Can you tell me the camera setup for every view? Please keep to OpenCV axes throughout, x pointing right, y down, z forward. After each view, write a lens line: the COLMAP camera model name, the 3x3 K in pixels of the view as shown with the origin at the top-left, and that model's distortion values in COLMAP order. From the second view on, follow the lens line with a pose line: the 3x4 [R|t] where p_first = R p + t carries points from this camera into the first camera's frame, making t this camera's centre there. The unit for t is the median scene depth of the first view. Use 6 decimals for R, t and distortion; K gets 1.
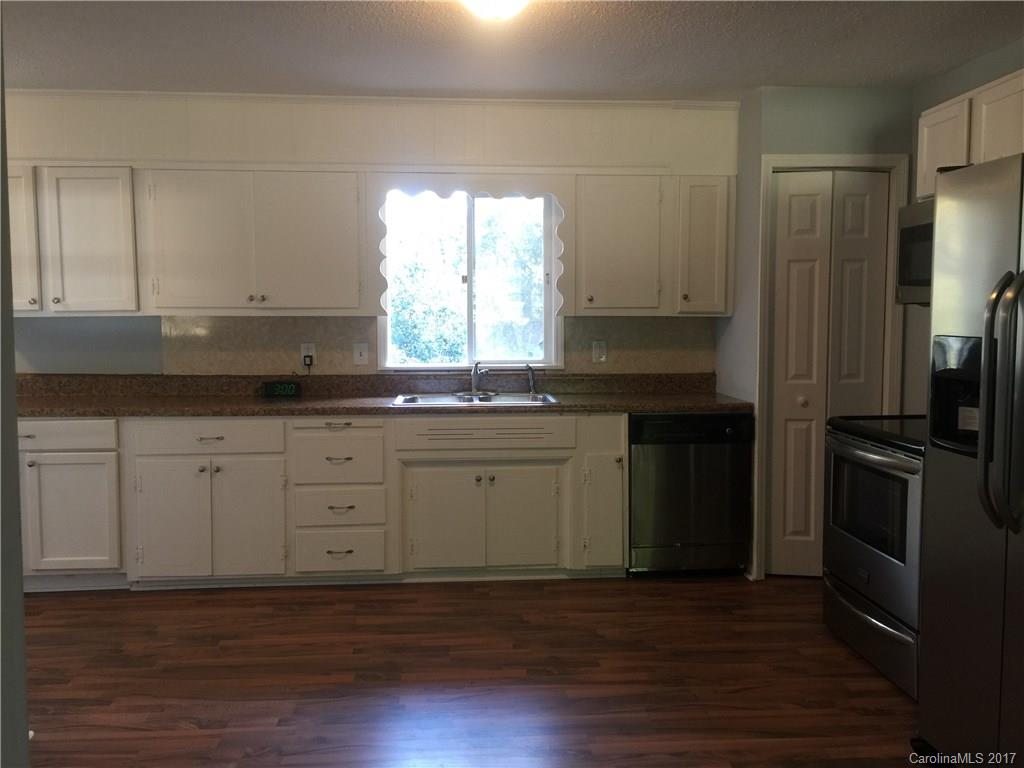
lens RADIAL K [[882.1, 0, 515.3], [0, 882.1, 376.7], [0, 0, 1]] dist [0.036782, -0.006078]
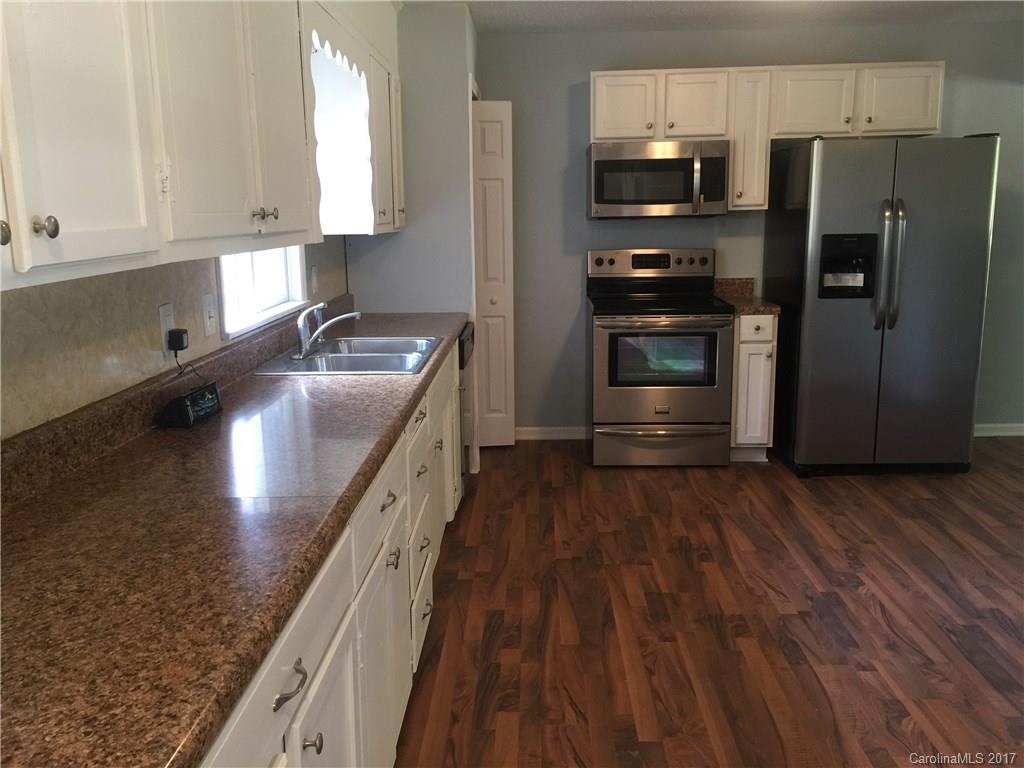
lens RADIAL K [[882.1, 0, 515.4], [0, 882.1, 383.4], [0, 0, 1]] dist [0.036782, -0.006078]
pose [[0.096480, -0.193928, 0.976260, -0.953025], [0.089183, 0.978575, 0.185574, -0.094529], [-0.991331, 0.069162, 0.111708, 1.021669]]
